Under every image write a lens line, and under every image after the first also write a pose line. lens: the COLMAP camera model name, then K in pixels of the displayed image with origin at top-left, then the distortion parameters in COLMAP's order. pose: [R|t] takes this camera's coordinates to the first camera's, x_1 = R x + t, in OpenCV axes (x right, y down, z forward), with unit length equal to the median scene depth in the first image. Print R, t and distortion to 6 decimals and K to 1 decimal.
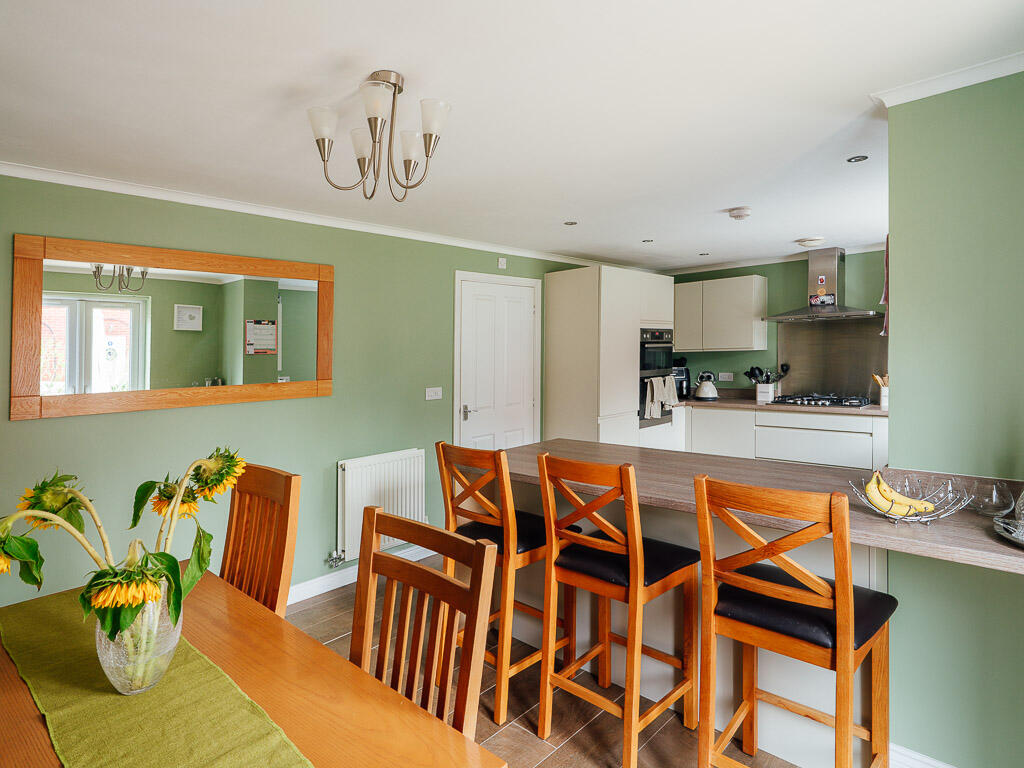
lens RADIAL K [[546.3, 0, 512.0], [0, 546.3, 384.0], [0, 0, 1]] dist [0.014033, -0.000177]
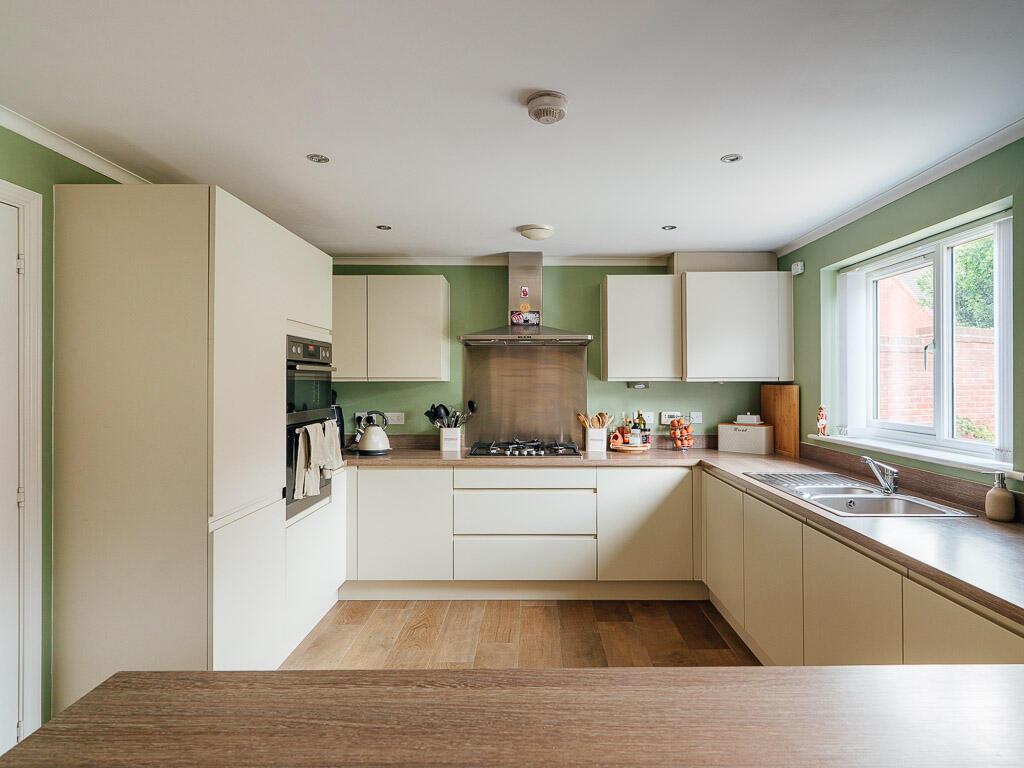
lens RADIAL K [[546.3, 0, 512.0], [0, 546.3, 384.0], [0, 0, 1]] dist [0.014033, -0.000177]
pose [[0.729864, 0.022201, 0.683232, 0.024270], [0.020982, 0.998274, -0.054851, -0.017182], [-0.683270, 0.054369, 0.728139, 0.427617]]
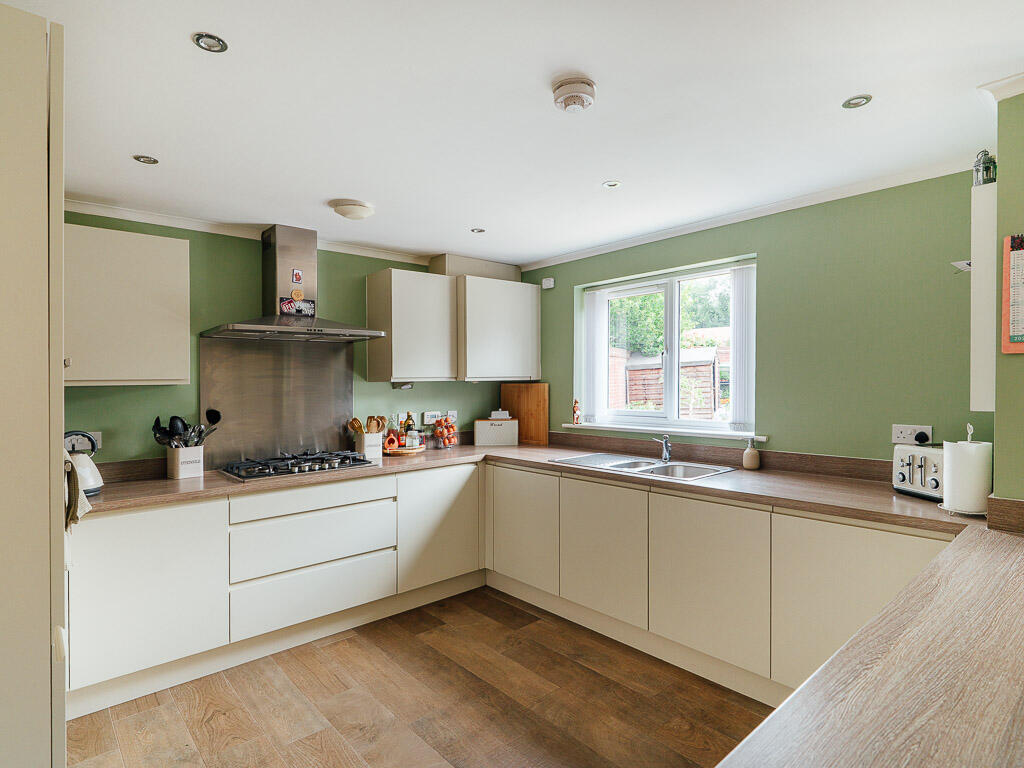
lens RADIAL K [[556.1, 0, 513.8], [0, 556.1, 393.7], [0, 0, 1]] dist [0.001337, 0.001298]
pose [[0.094796, 0.000975, 0.995496, -0.060036], [0.069214, 0.997573, -0.007568, -0.027196], [-0.993088, 0.069620, 0.094498, 0.649102]]
